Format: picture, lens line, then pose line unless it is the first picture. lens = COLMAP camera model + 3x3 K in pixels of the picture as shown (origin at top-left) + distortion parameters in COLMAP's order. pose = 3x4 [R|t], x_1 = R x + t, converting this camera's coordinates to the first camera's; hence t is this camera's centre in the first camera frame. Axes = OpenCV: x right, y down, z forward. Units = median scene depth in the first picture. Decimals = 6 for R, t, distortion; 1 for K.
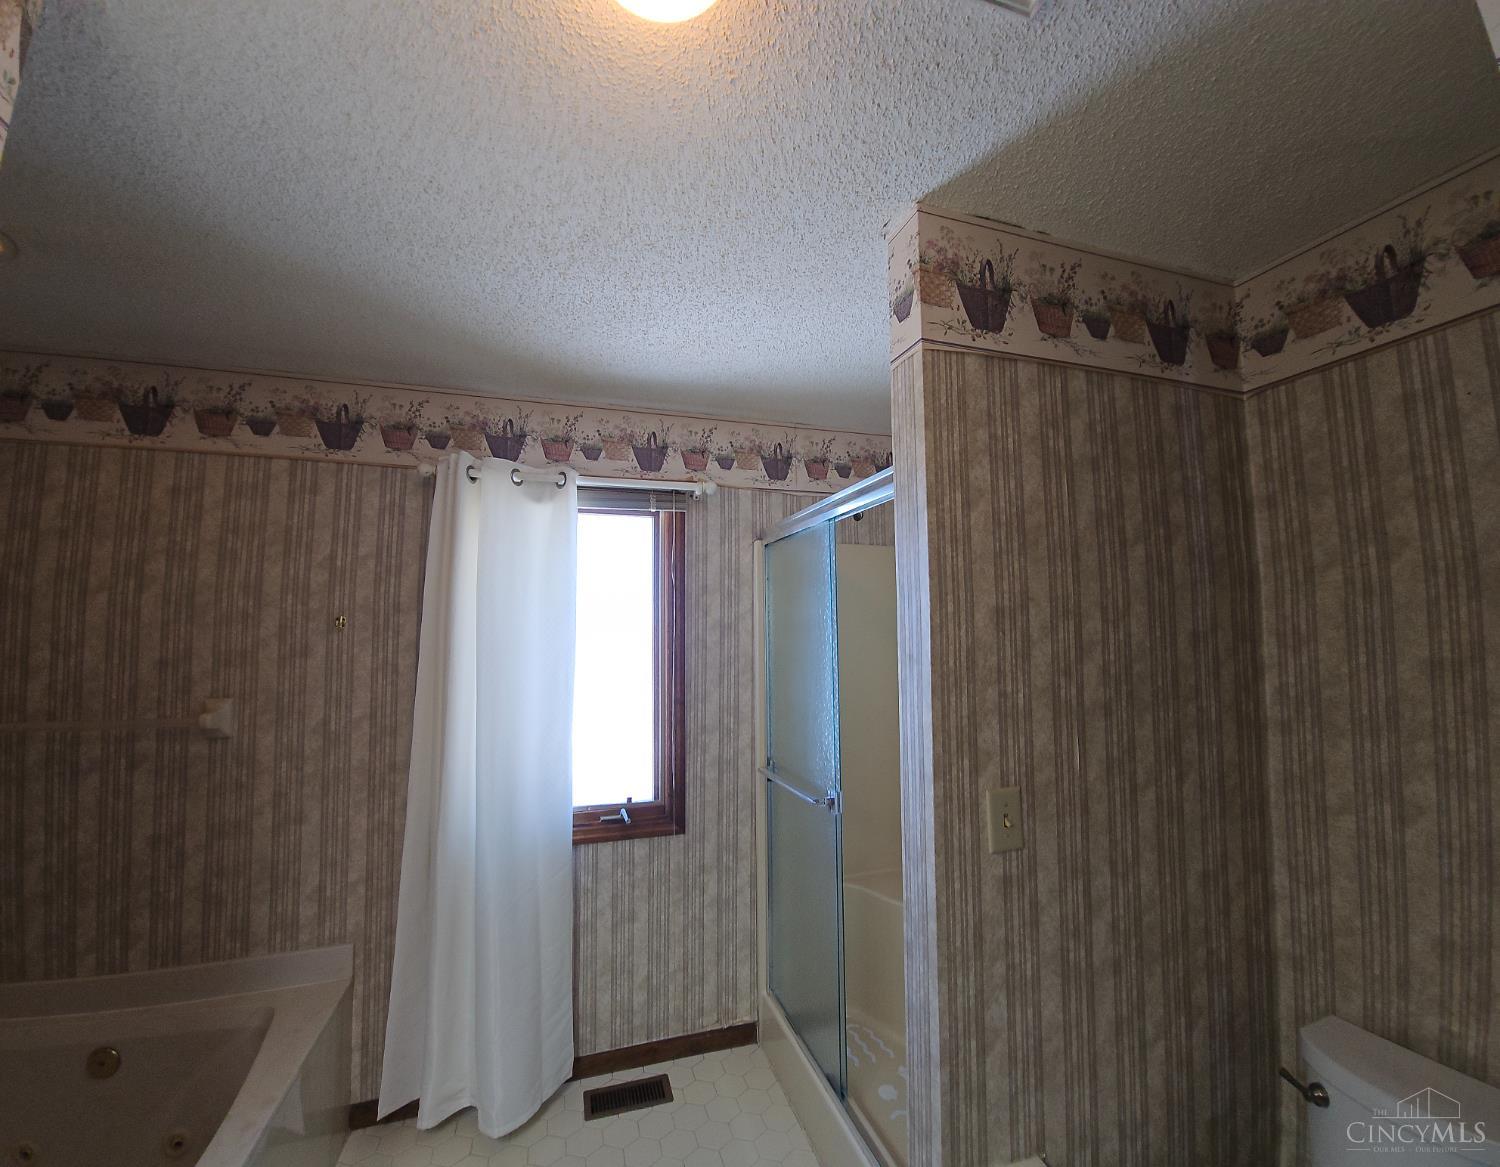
lens RADIAL K [[626.1, 0, 751.2], [0, 626.1, 581.5], [0, 0, 1]] dist [-0.021847, 0.002755]
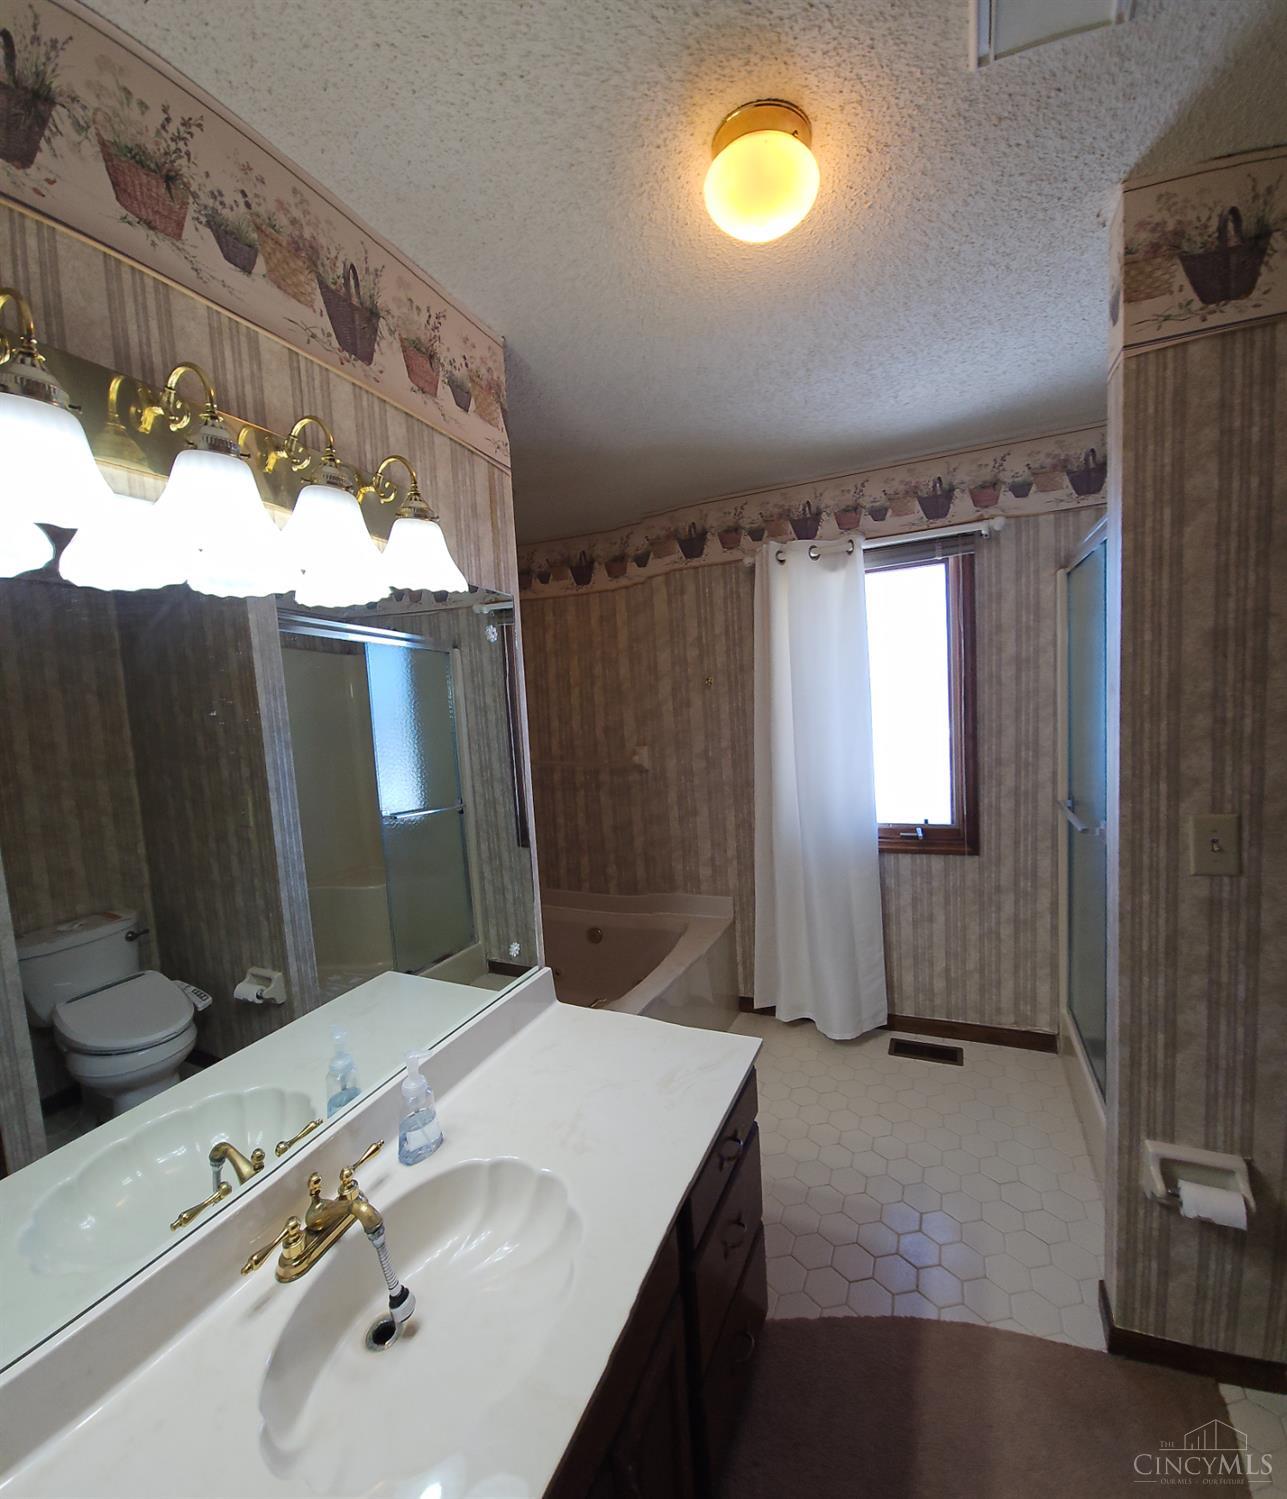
lens RADIAL K [[636.9, 0, 647.2], [0, 636.9, 750.5], [0, 0, 1]] dist [0.001819, -0.000677]
pose [[0.728281, 0.013749, -0.685141, 0.238230], [0.118432, 0.982229, 0.145599, -0.010306], [0.674968, -0.187180, 0.713710, -0.162636]]
